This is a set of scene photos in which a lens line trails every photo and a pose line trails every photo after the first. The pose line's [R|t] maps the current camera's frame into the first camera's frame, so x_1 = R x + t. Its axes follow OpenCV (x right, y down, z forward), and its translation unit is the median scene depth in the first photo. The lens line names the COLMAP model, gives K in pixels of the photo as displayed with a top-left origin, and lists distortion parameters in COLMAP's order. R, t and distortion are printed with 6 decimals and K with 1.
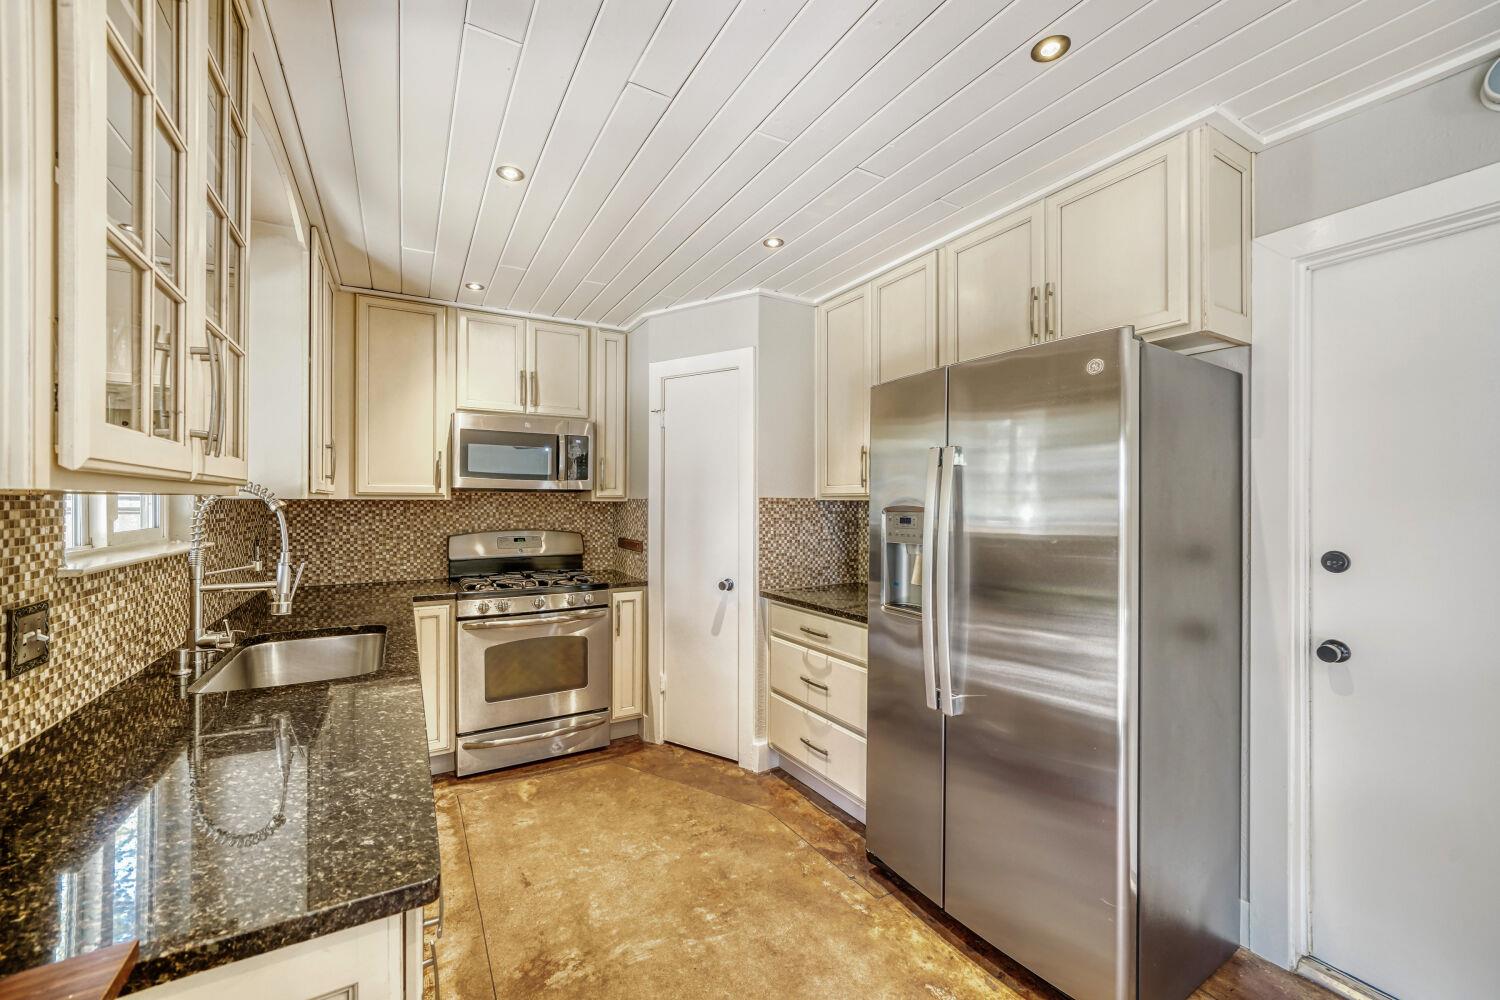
lens RADIAL K [[611.0, 0, 747.2], [0, 611.0, 500.8], [0, 0, 1]] dist [-0.012340, 0.000397]
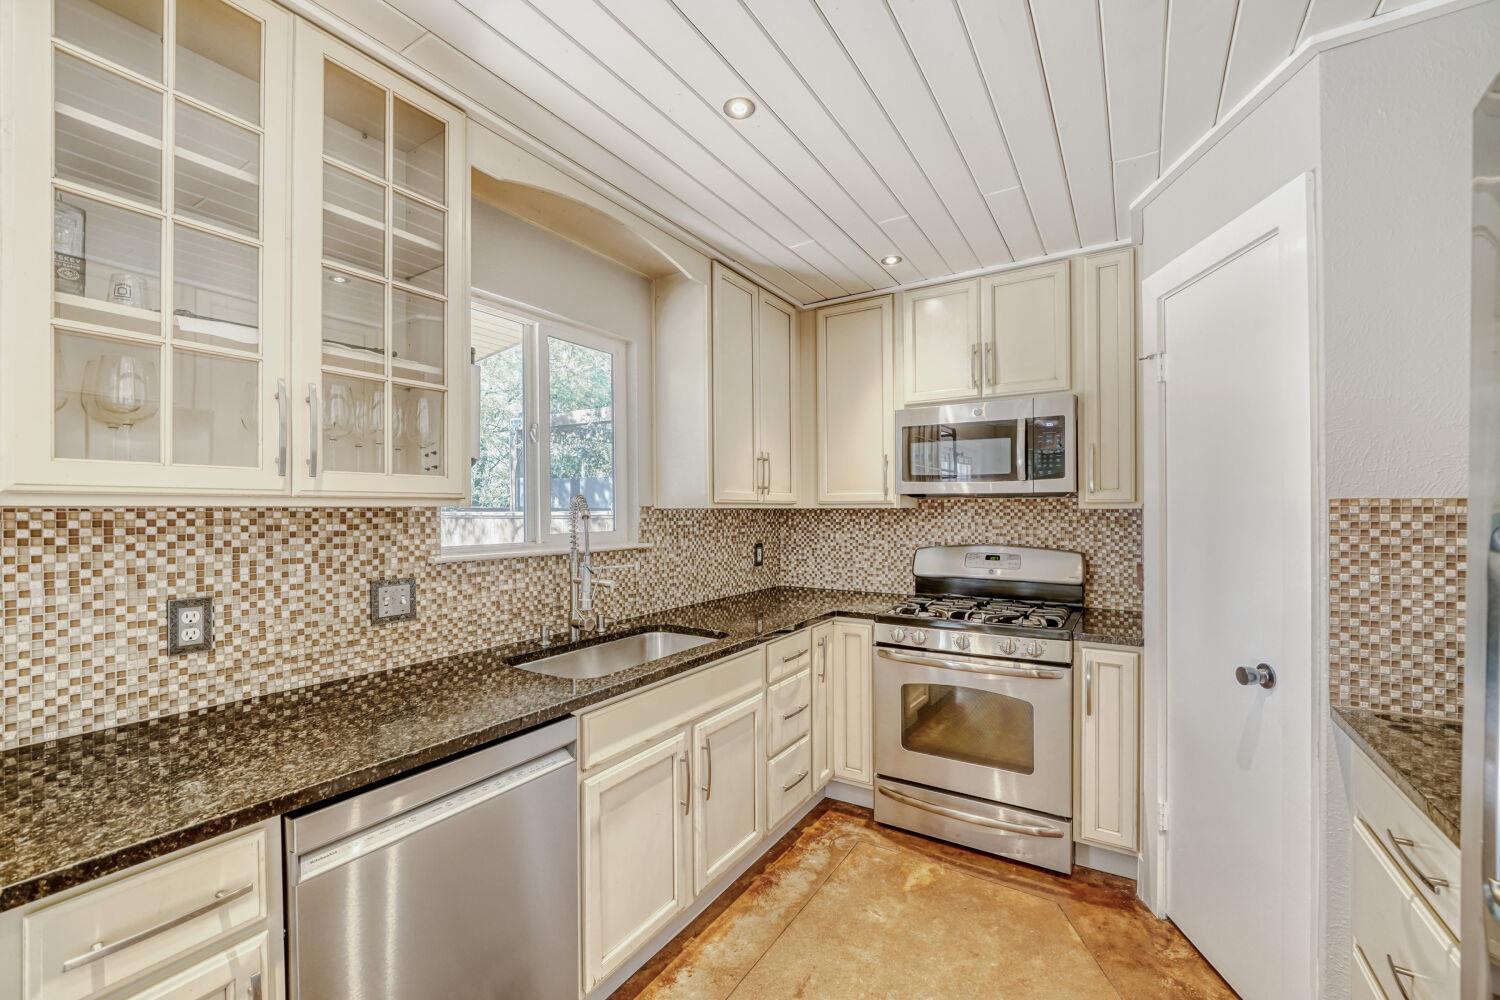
lens RADIAL K [[611.0, 0, 745.6], [0, 611.0, 509.8], [0, 0, 1]] dist [-0.012340, 0.000397]
pose [[0.452316, -0.004173, -0.891848, 0.218740], [0.005287, 0.999984, -0.001998, 0.001566], [0.891842, -0.003812, 0.452331, 0.408436]]
